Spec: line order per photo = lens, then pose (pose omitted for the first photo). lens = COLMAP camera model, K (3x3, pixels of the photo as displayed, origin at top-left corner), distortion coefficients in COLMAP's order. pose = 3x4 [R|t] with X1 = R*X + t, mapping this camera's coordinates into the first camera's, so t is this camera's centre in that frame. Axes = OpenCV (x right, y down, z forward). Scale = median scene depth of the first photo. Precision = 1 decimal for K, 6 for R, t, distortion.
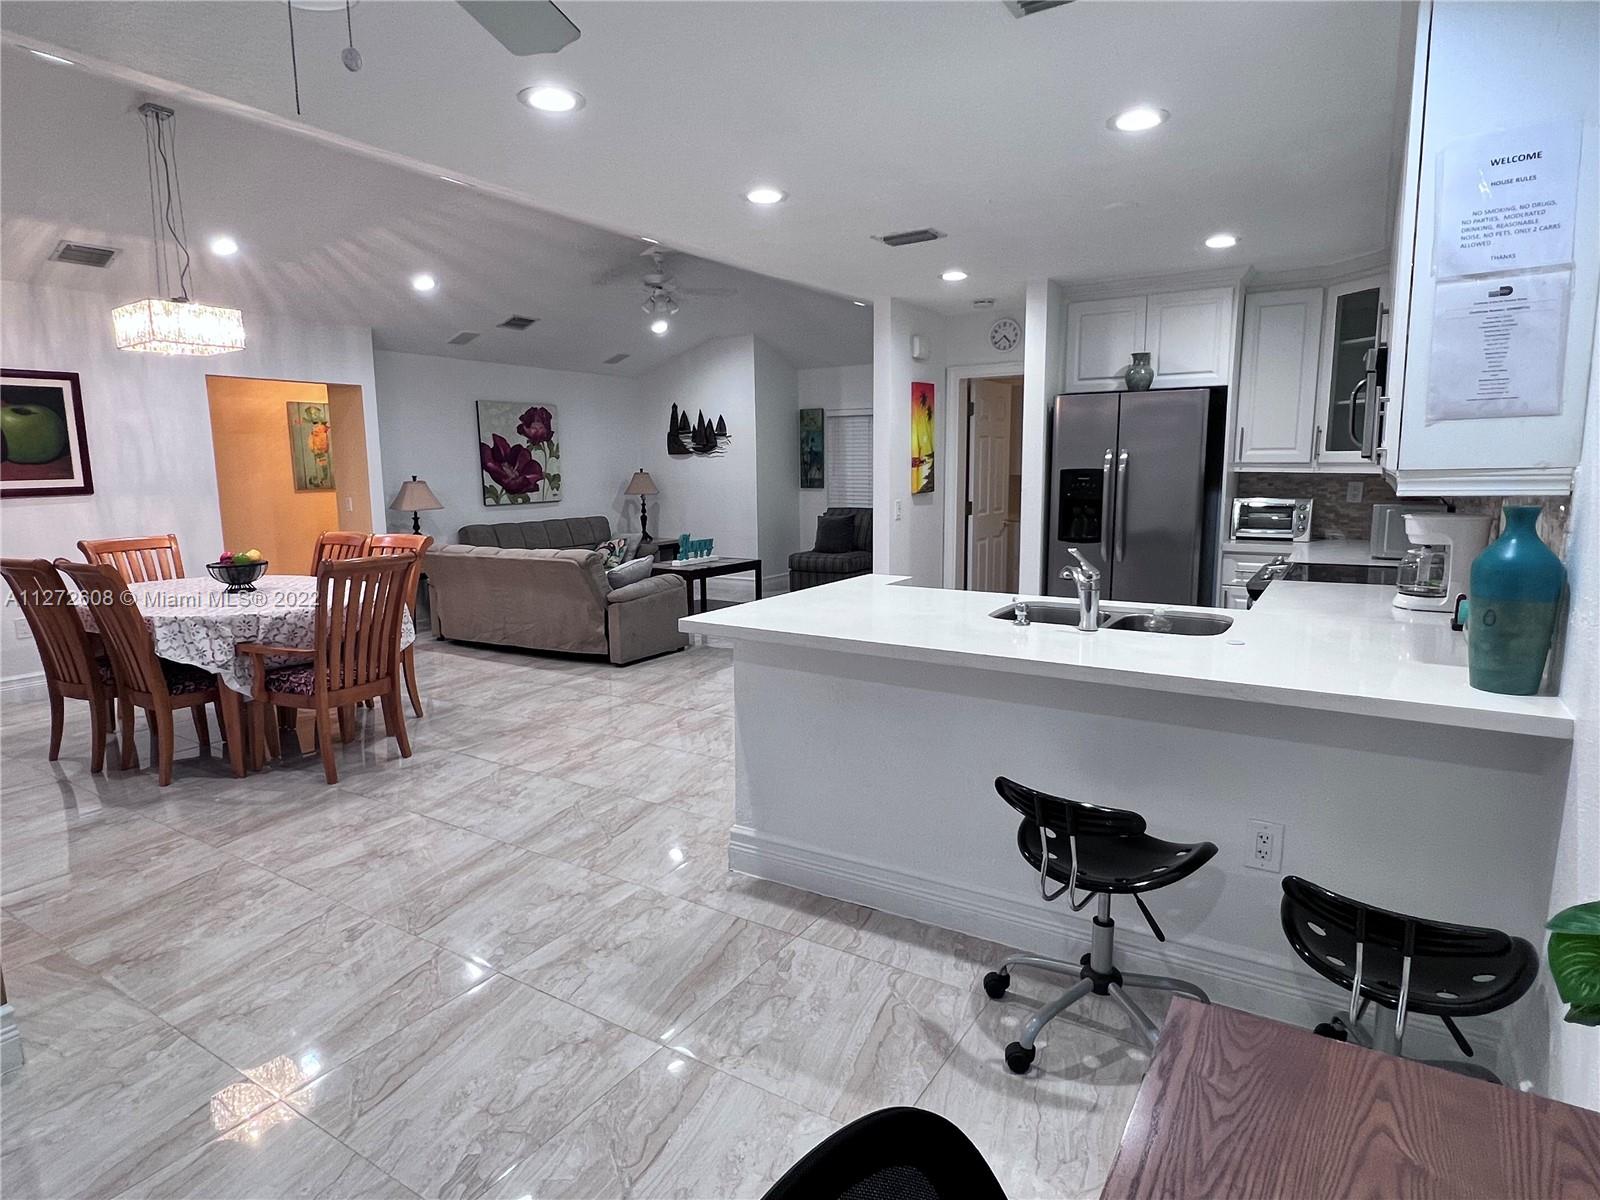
lens RADIAL K [[899.0, 0, 799.6], [0, 899.0, 600.5], [0, 0, 1]] dist [-0.003379, -0.001517]
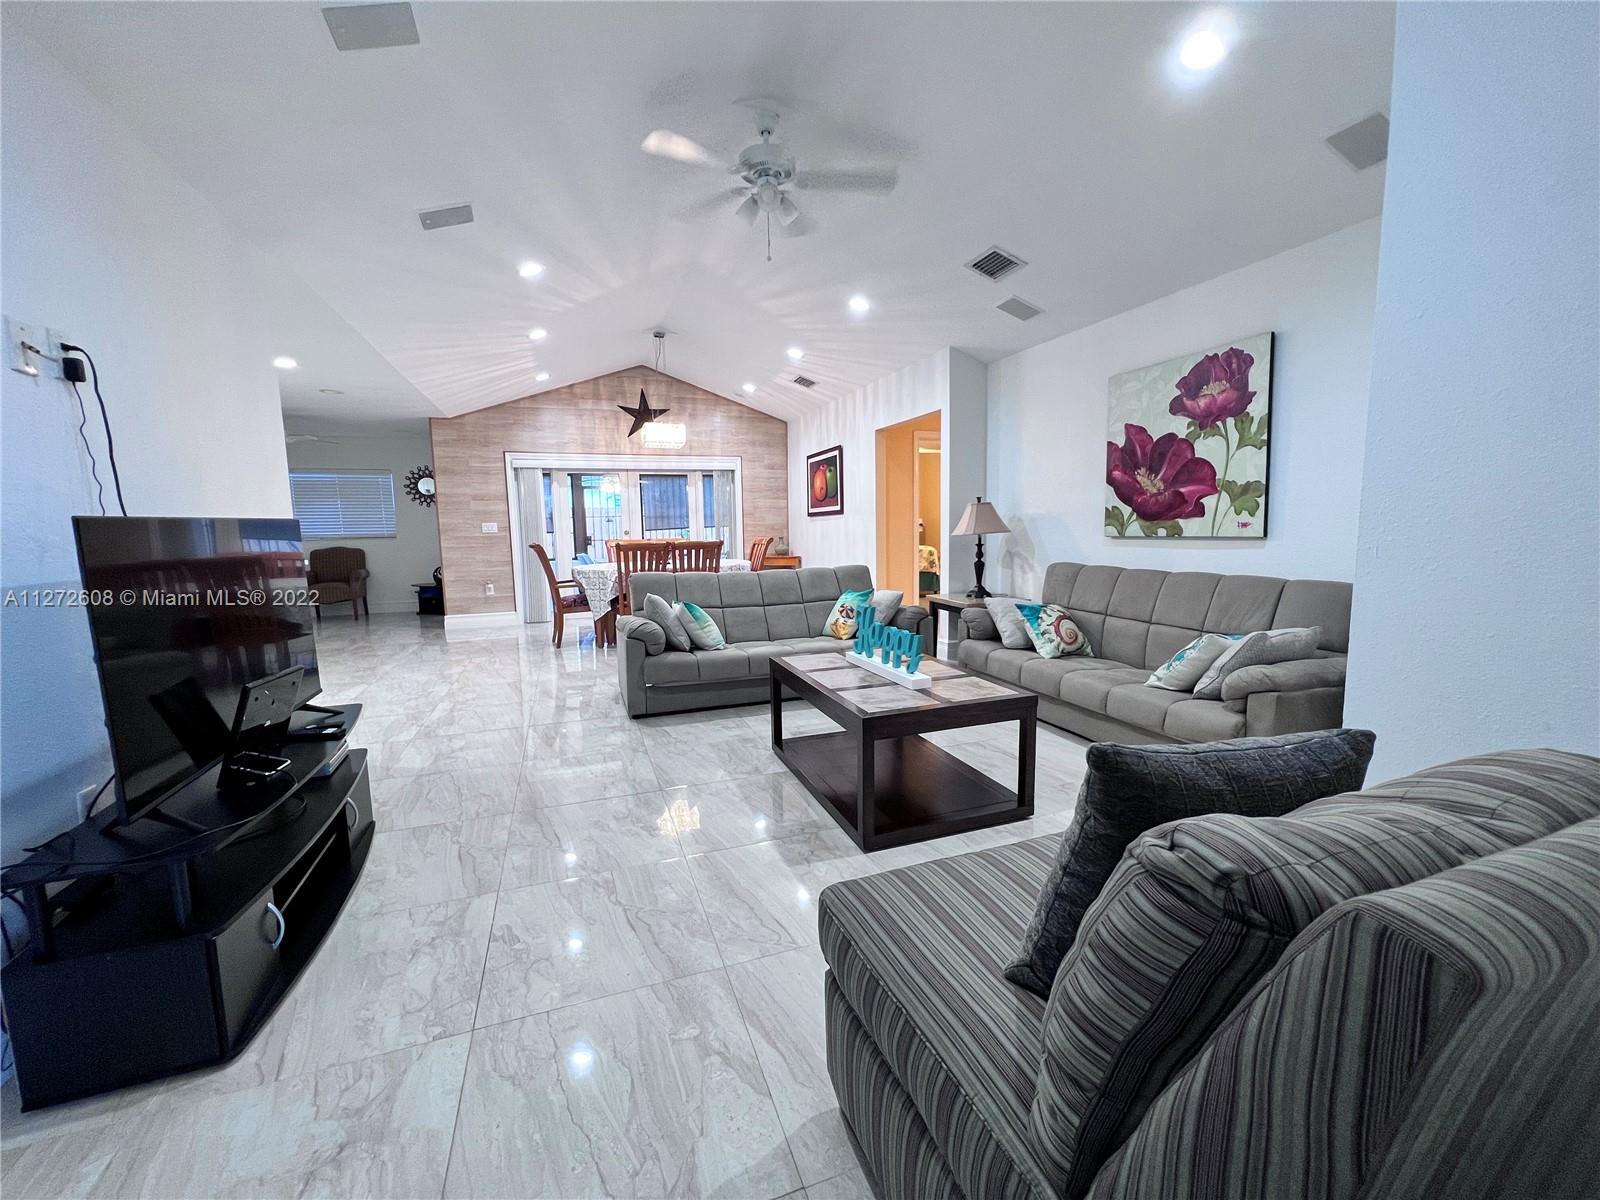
lens RADIAL K [[643.5, 0, 801.8], [0, 643.5, 603.5], [0, 0, 1]] dist [-0.001415, -0.000220]
pose [[-0.610864, 0.105106, -0.784728, 0.158388], [-0.105465, 0.971514, 0.212223, -0.130516], [0.784680, 0.212400, -0.582378, 1.072005]]
